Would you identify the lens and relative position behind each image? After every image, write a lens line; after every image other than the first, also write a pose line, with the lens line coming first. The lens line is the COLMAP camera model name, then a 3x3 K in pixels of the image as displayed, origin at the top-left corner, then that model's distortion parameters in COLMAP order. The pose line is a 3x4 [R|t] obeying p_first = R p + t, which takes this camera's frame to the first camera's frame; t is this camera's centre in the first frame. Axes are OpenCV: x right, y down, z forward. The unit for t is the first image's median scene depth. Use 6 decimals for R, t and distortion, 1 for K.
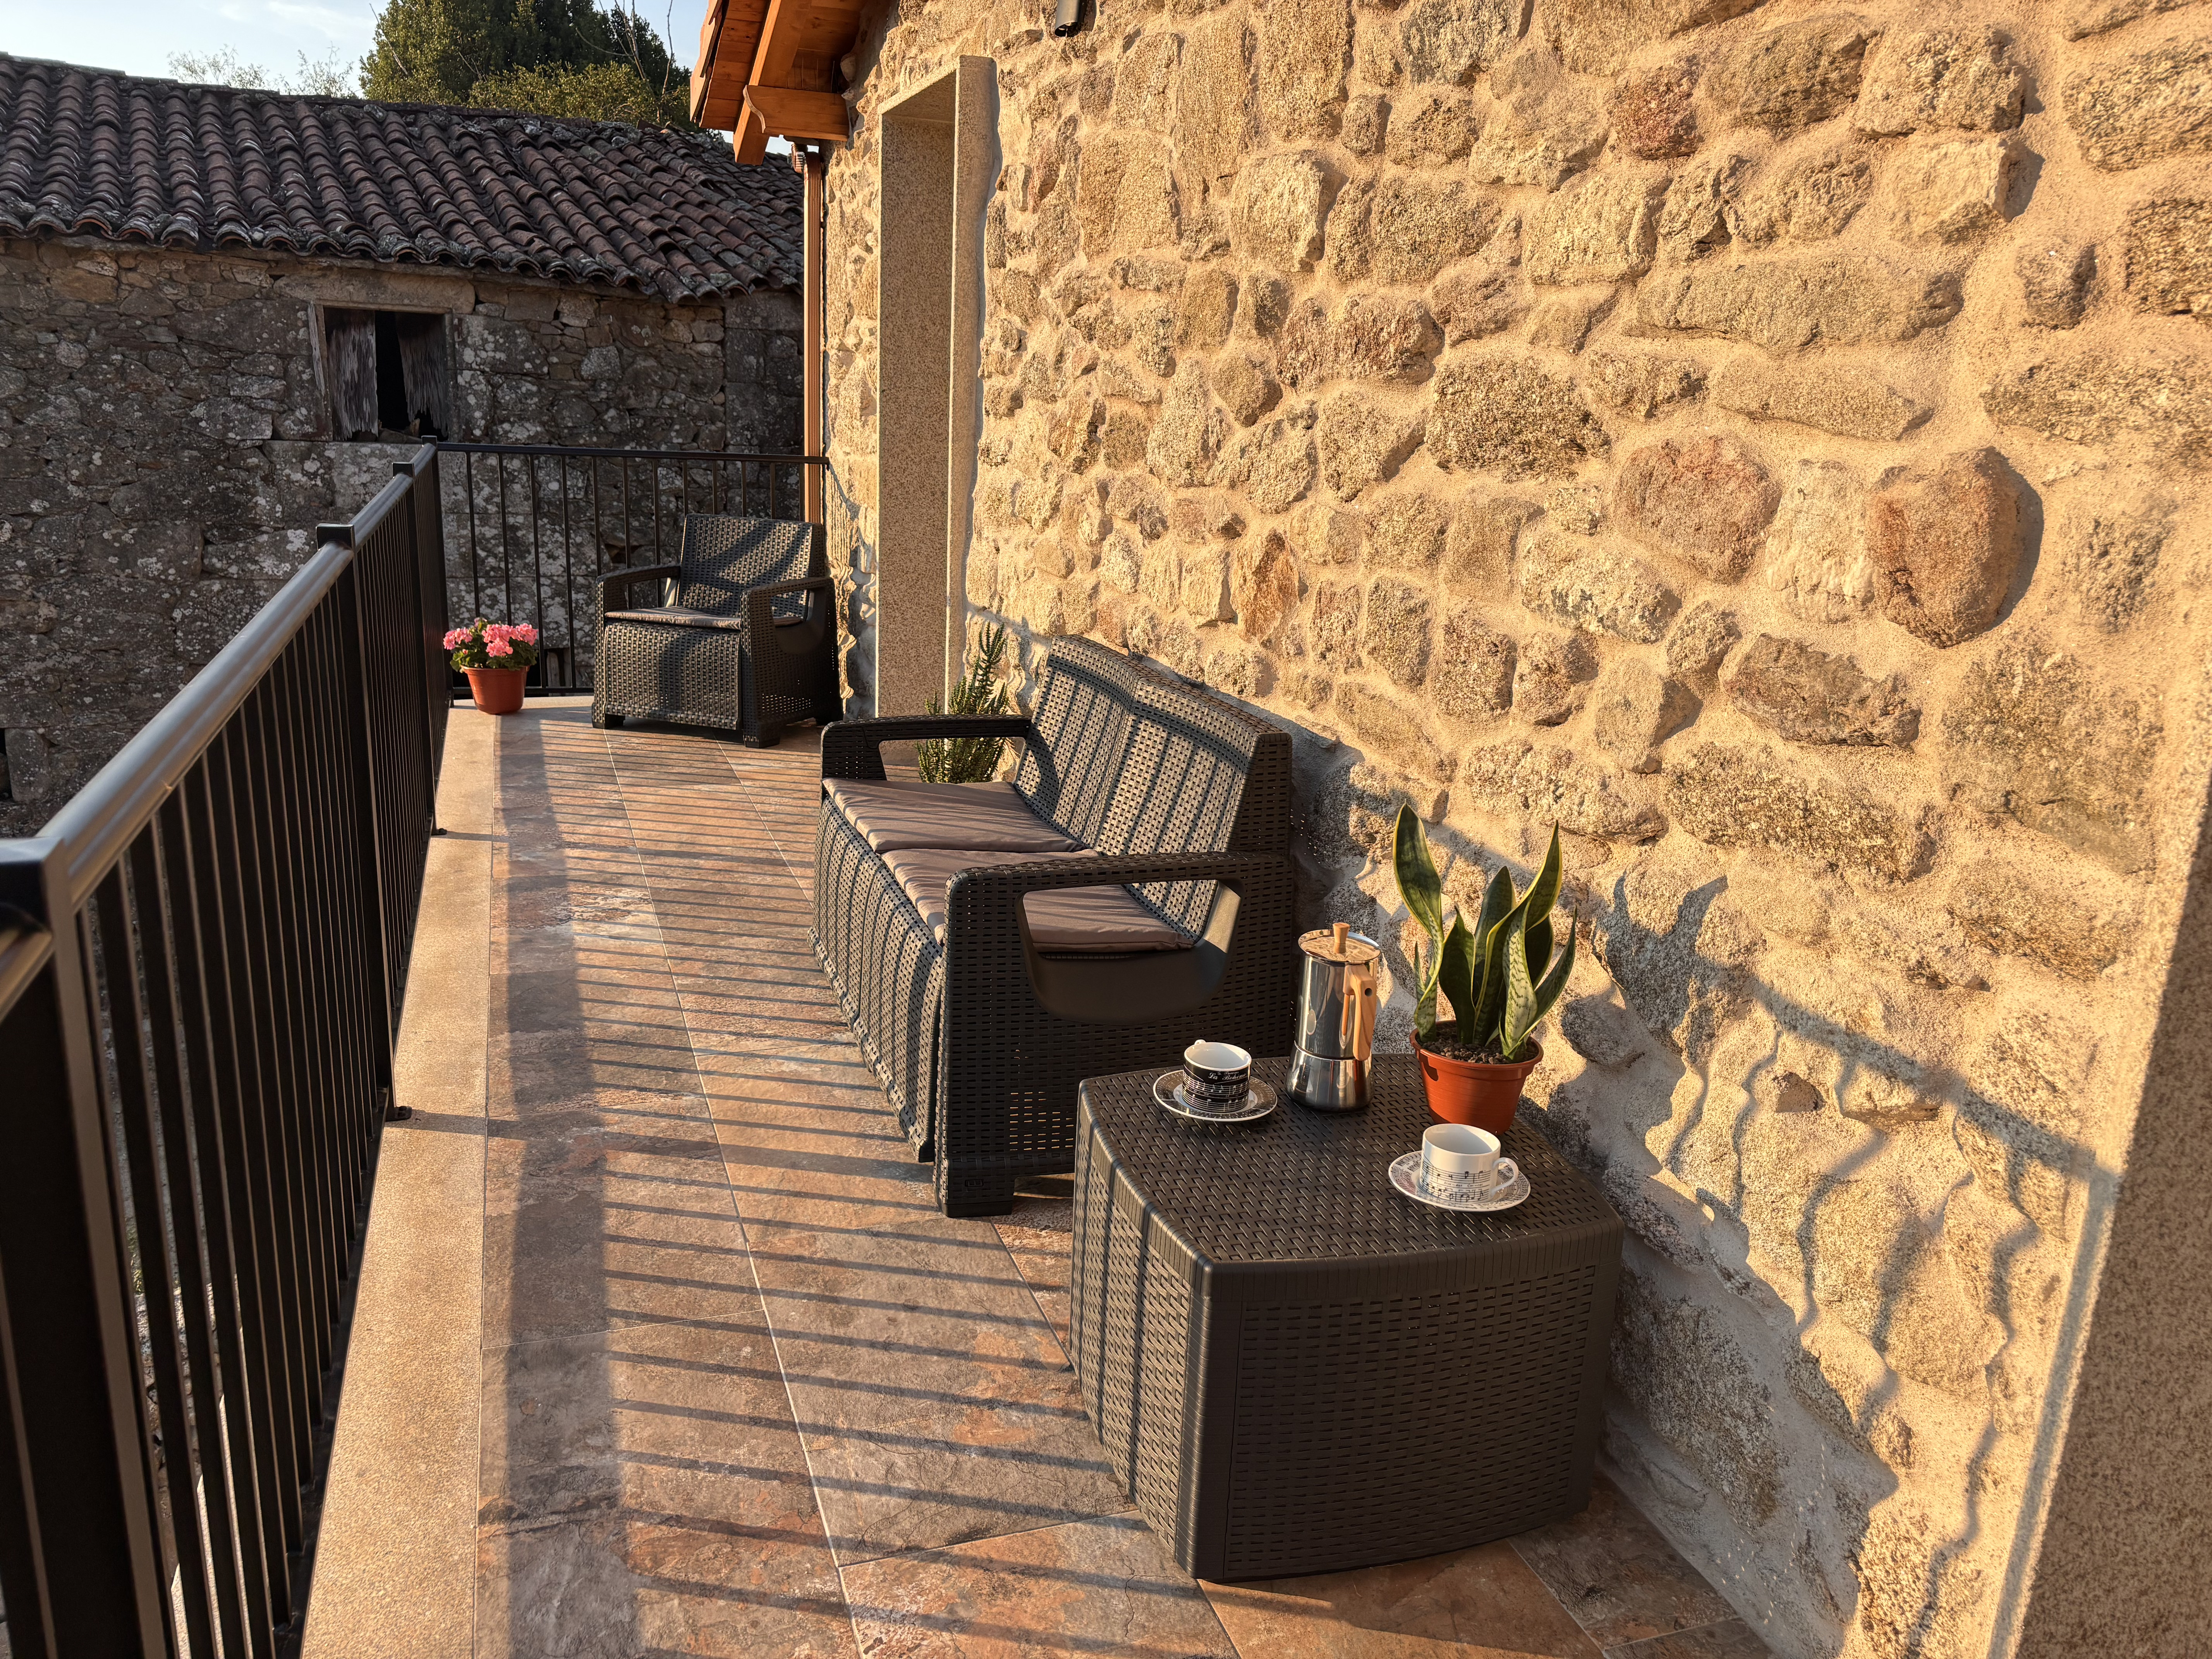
lens RADIAL K [[1653.6, 0, 1102.5], [0, 1653.6, 831.5], [0, 0, 1]] dist [0.052970, -0.062755]
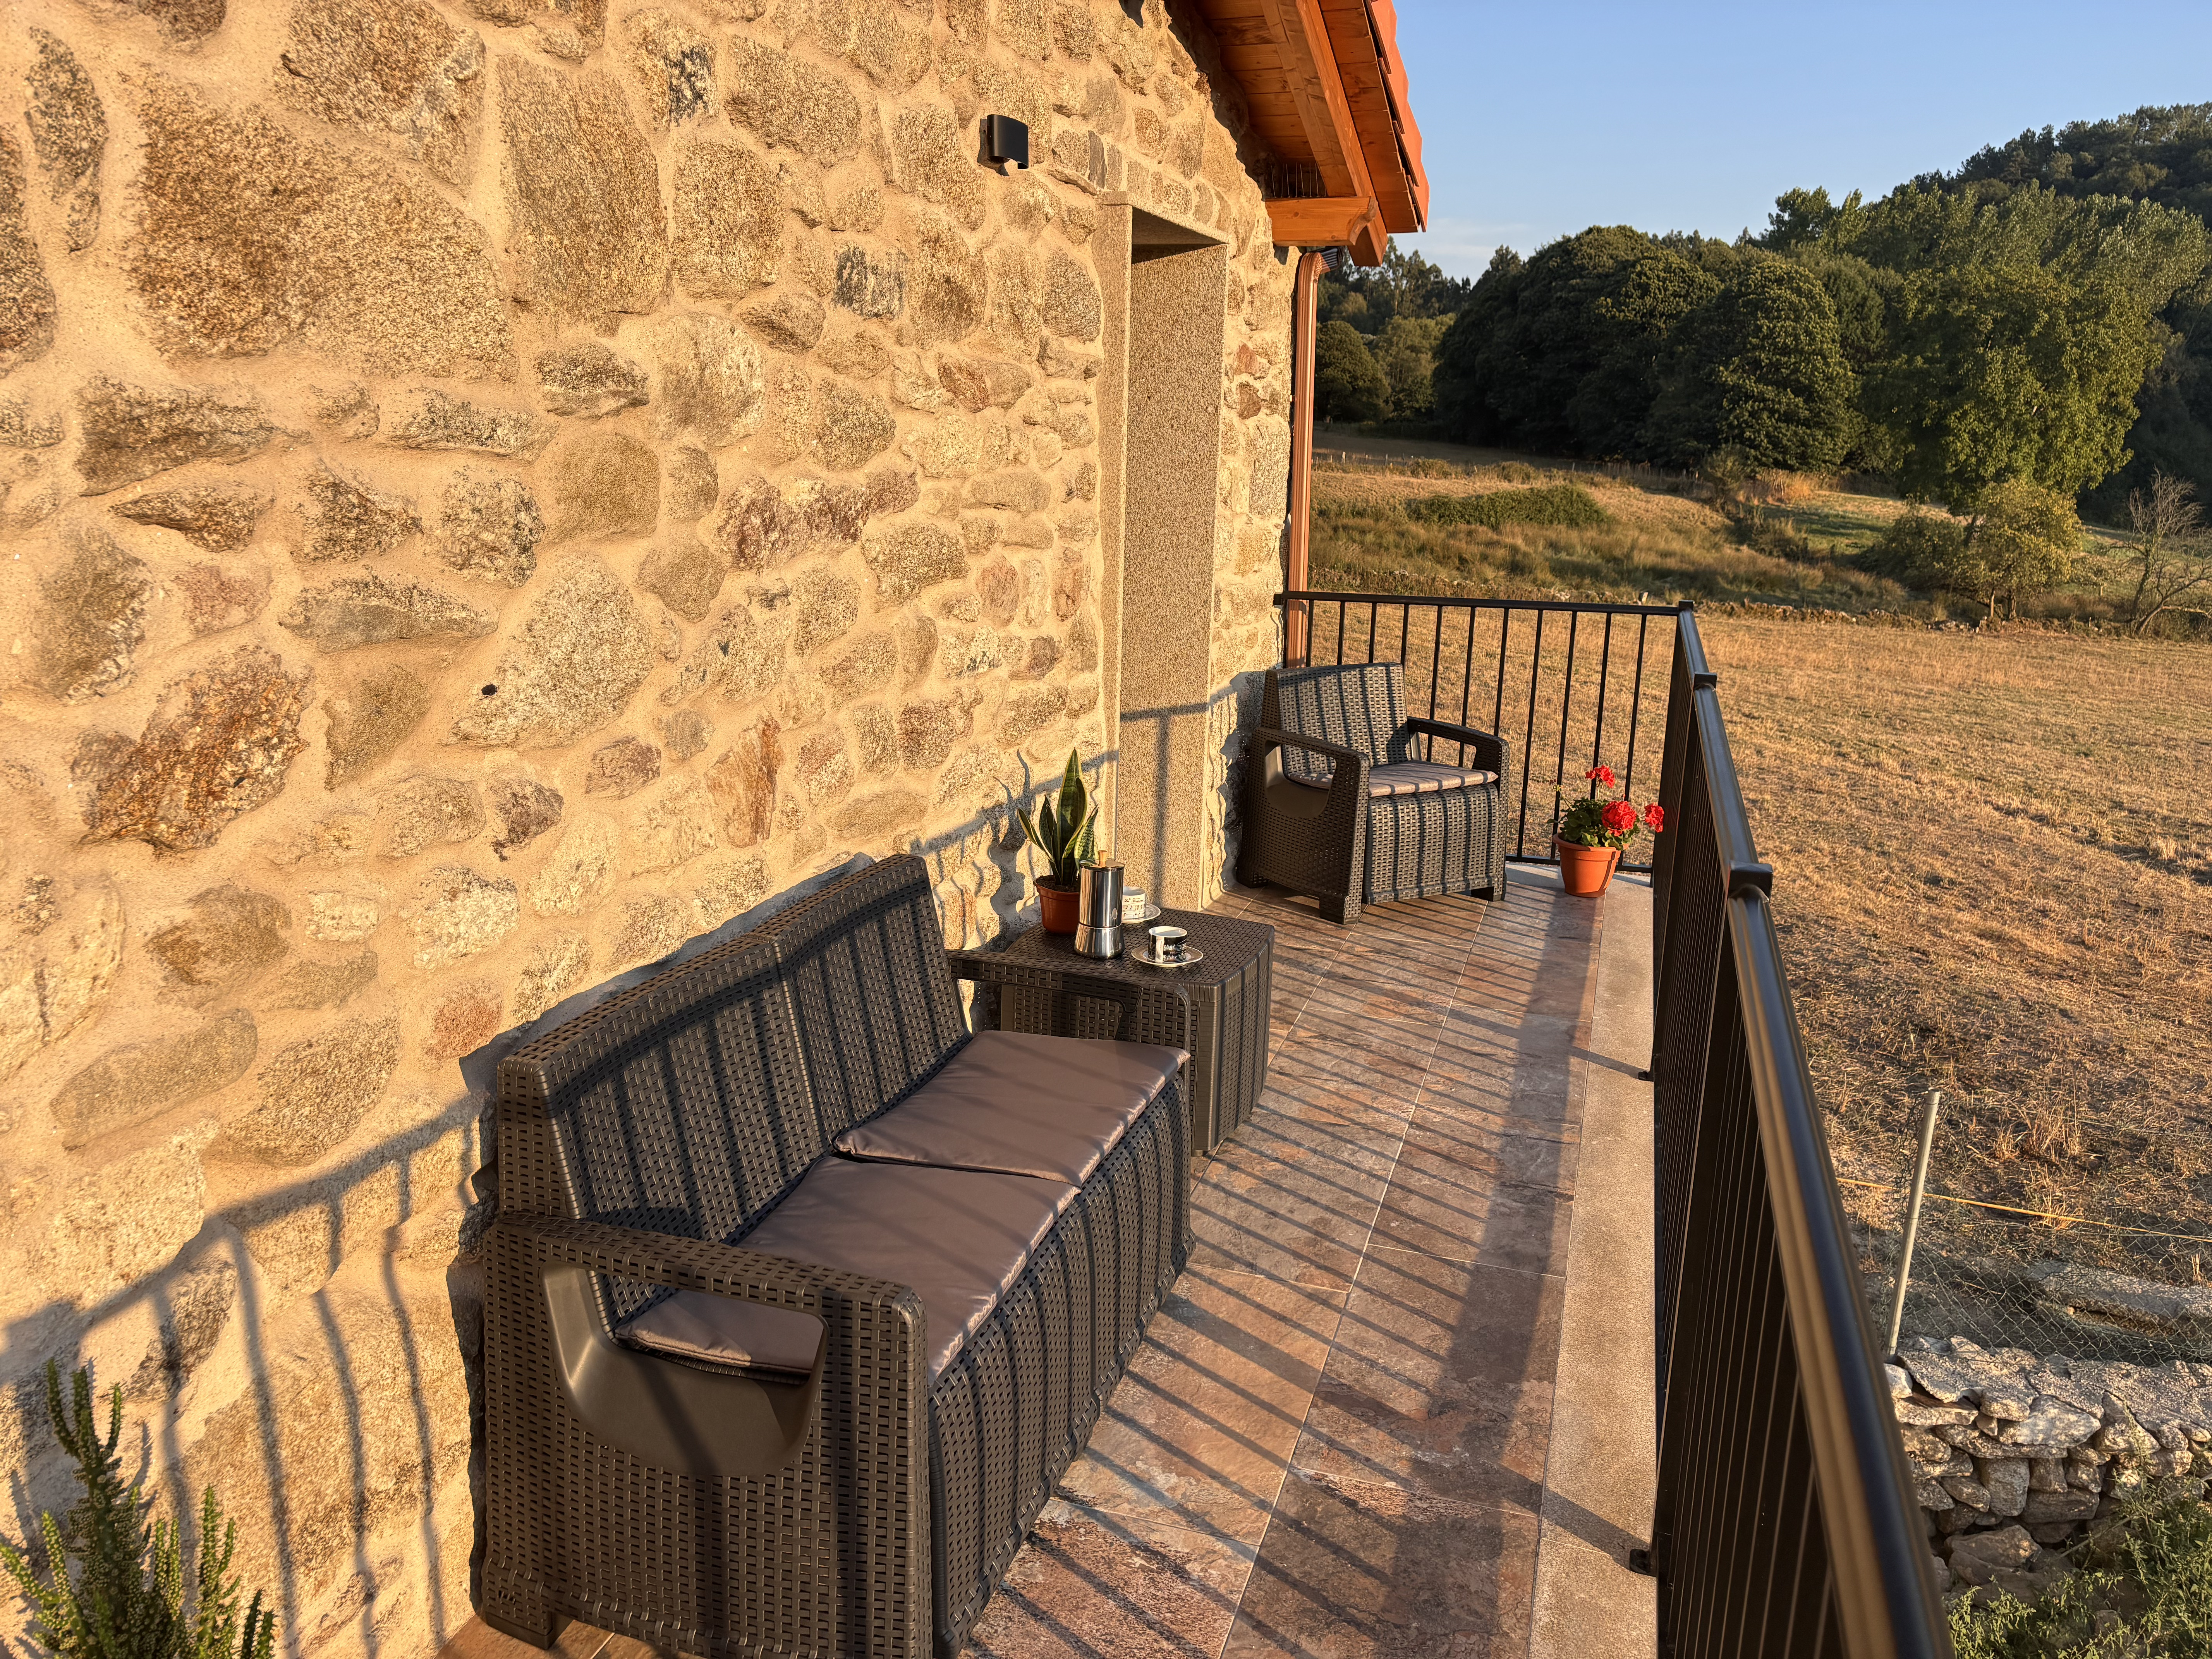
lens RADIAL K [[1653.6, 0, 1103.4], [0, 1653.6, 831.9], [0, 0, 1]] dist [0.052970, -0.062755]
pose [[-0.794410, -0.198455, 0.574045, -0.676163], [0.105647, 0.885560, 0.452352, -0.594925], [-0.598123, 0.419999, -0.682532, 1.731600]]
